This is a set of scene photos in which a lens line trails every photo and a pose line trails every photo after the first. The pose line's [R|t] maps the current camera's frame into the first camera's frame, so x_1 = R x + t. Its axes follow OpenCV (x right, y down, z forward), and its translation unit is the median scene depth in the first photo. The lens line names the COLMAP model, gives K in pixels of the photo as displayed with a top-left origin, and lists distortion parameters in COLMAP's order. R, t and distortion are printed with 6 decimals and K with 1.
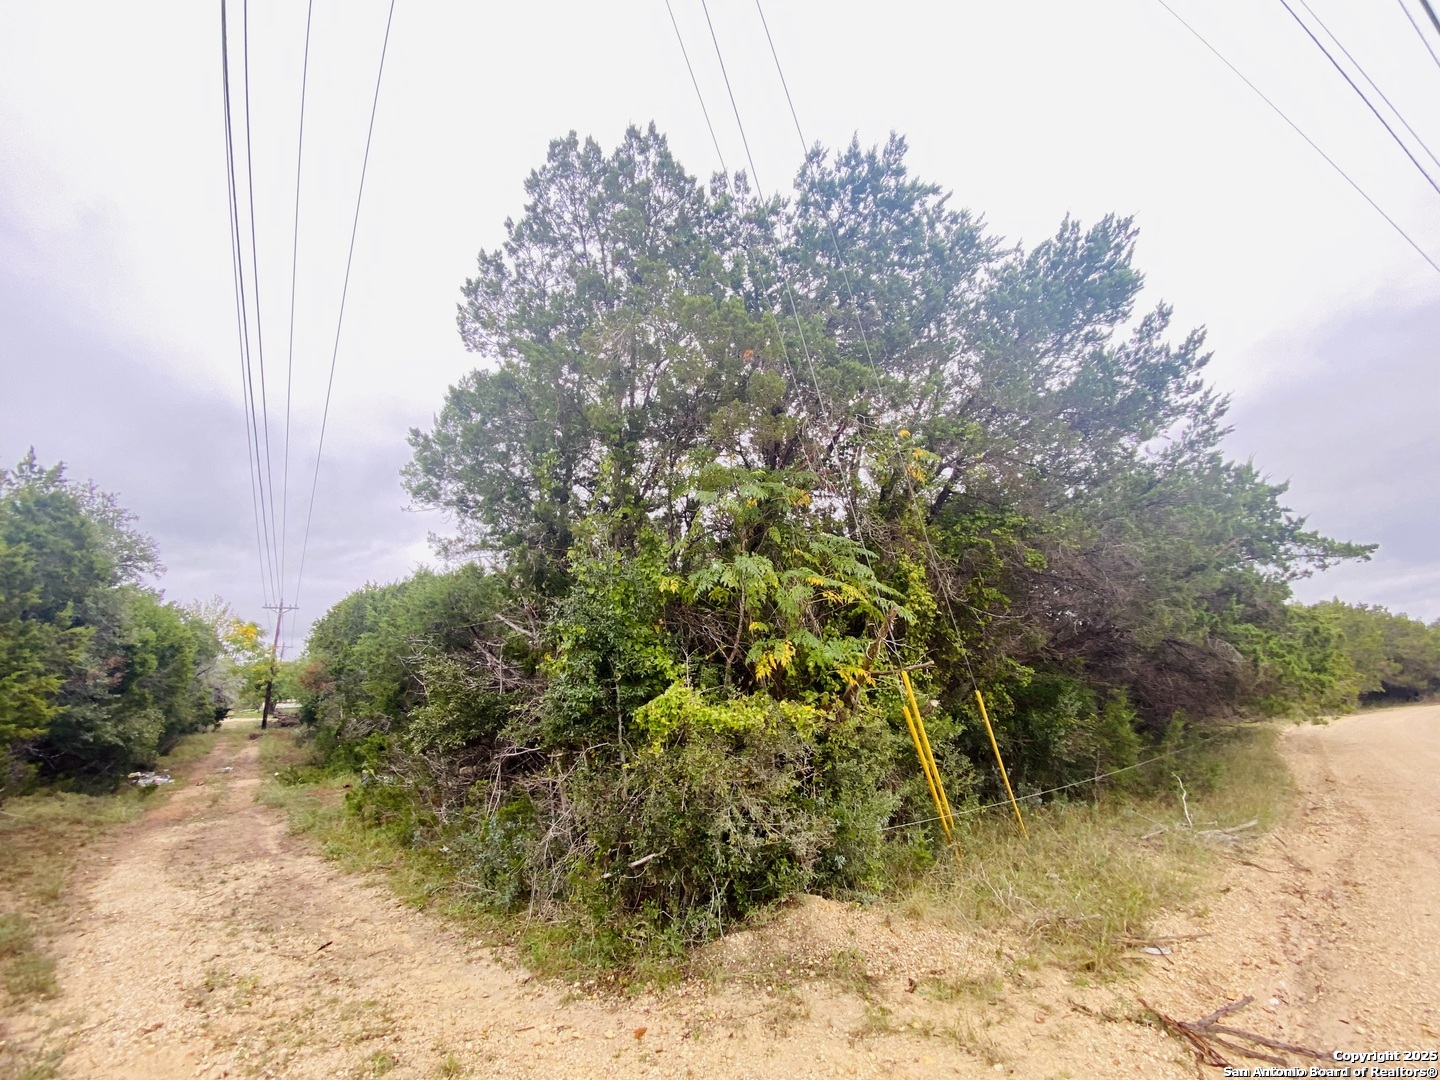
lens RADIAL K [[577.4, 0, 725.6], [0, 577.4, 535.5], [0, 0, 1]] dist [0.019713, -0.020055]
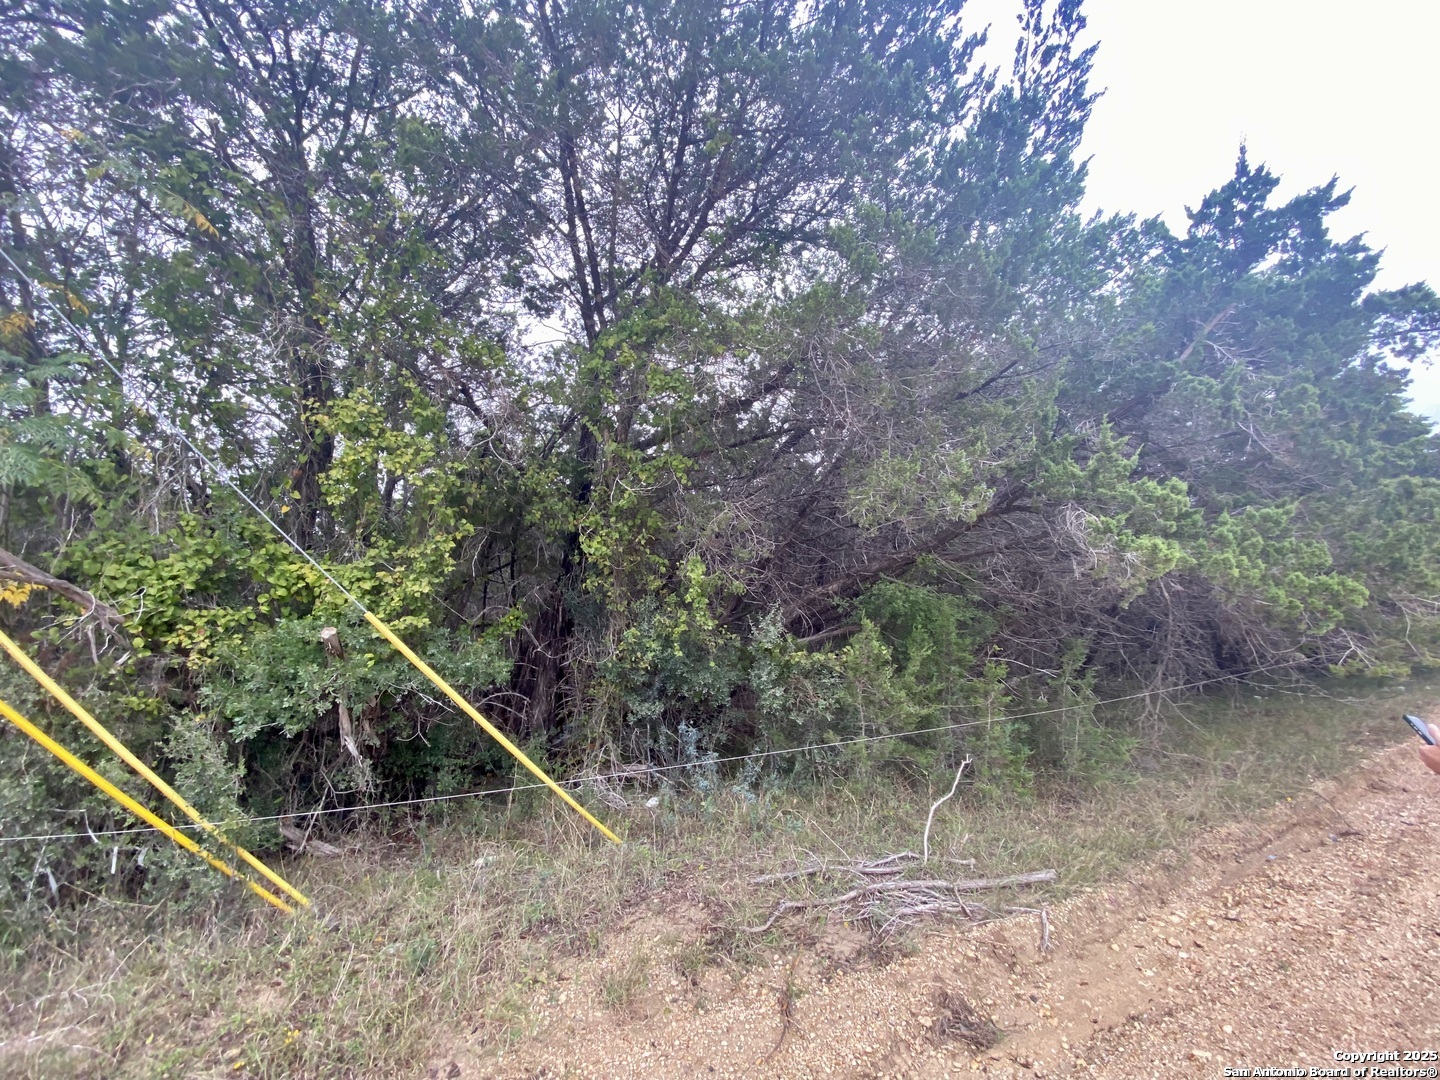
lens RADIAL K [[577.4, 0, 725.6], [0, 577.4, 535.5], [0, 0, 1]] dist [0.019713, -0.020055]
pose [[0.959271, -0.038758, -0.279816, 0.408255], [0.076565, 0.989138, 0.125475, 0.066687], [0.271913, -0.141789, 0.951819, 0.253188]]
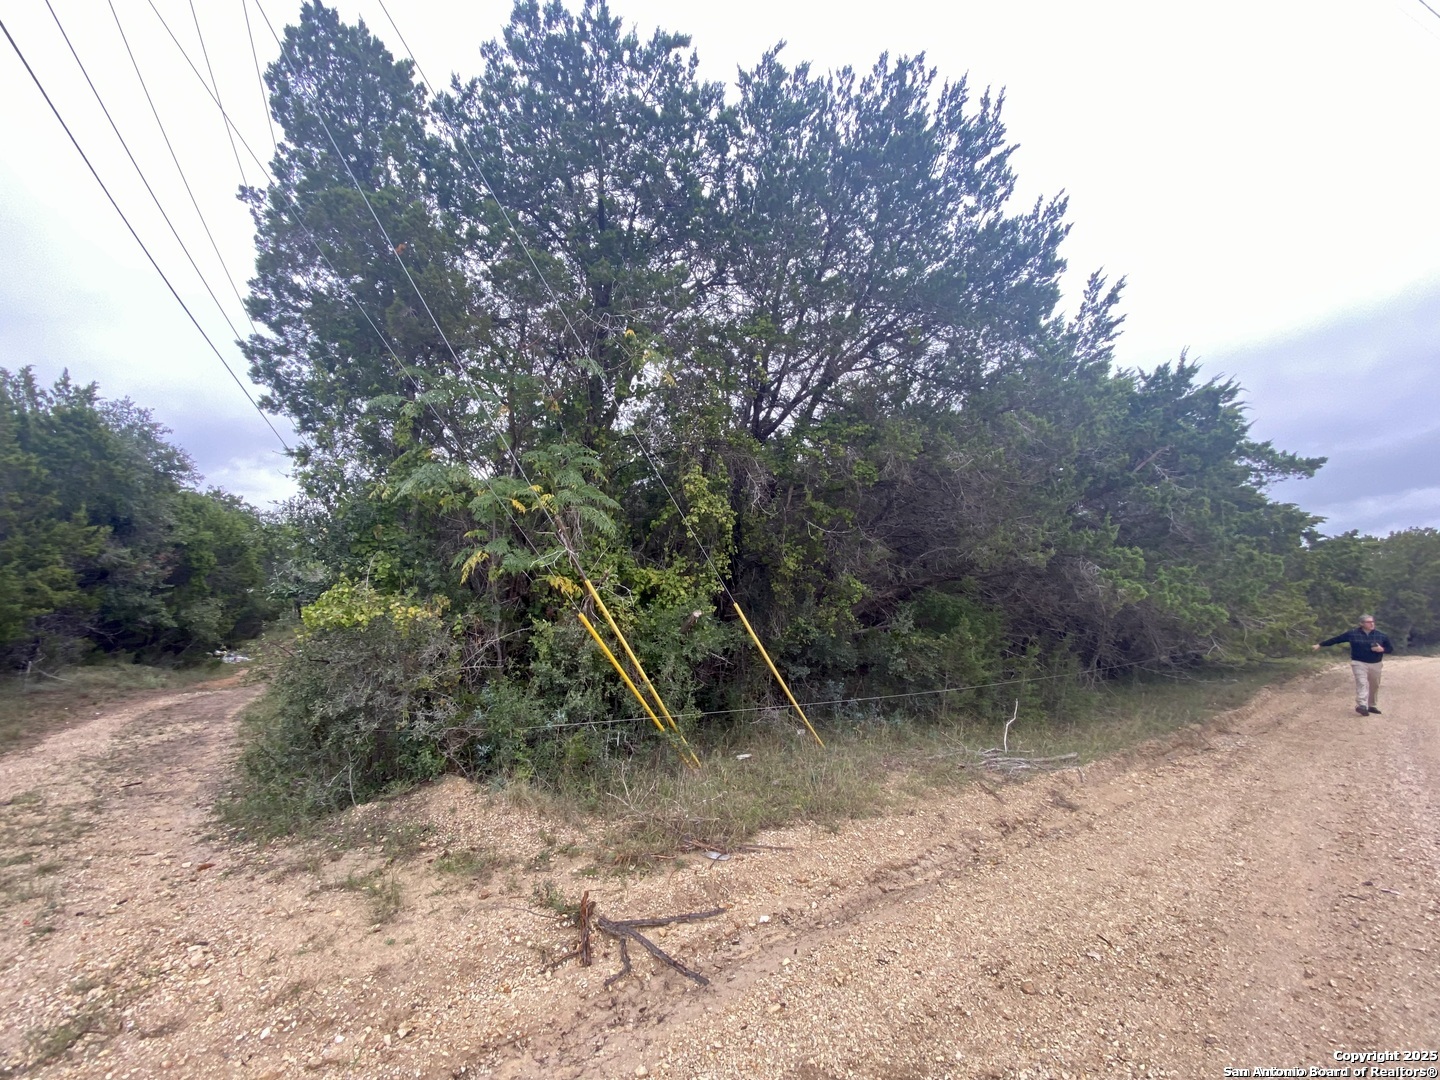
lens RADIAL K [[577.4, 0, 725.6], [0, 577.4, 535.5], [0, 0, 1]] dist [0.019713, -0.020055]
pose [[0.990178, 0.023019, -0.137906, 0.242955], [-0.002843, 0.989464, 0.144750, 0.004923], [0.139786, -0.142936, 0.979811, 0.023680]]
